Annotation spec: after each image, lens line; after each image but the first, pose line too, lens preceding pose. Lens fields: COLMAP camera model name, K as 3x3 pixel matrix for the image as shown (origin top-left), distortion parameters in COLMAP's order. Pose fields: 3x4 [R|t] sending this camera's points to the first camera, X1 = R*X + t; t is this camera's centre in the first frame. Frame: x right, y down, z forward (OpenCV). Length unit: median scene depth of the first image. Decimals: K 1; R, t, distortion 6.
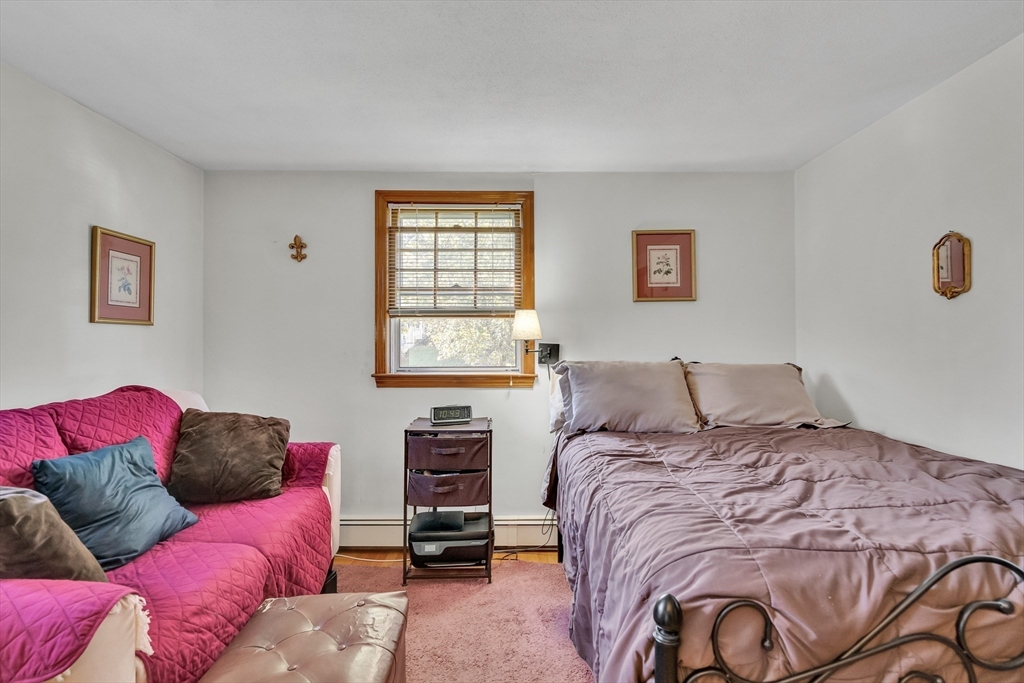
lens RADIAL K [[496.0, 0, 496.7], [0, 496.0, 338.2], [0, 0, 1]] dist [0.000773, 0.000425]
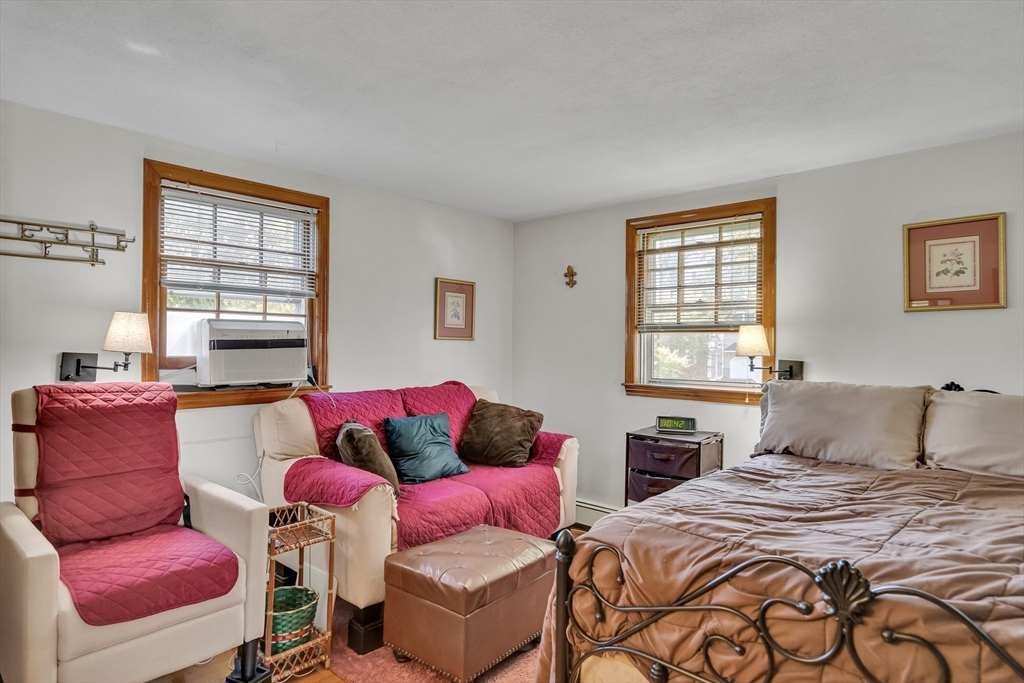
lens RADIAL K [[564.4, 0, 513.4], [0, 564.4, 346.1], [0, 0, 1]] dist [0.000609, 0.000659]
pose [[0.742245, 0.010565, -0.670045, 0.538705], [-0.008845, 0.999943, 0.005969, -0.021899], [0.670070, 0.001496, 0.742297, -0.153868]]
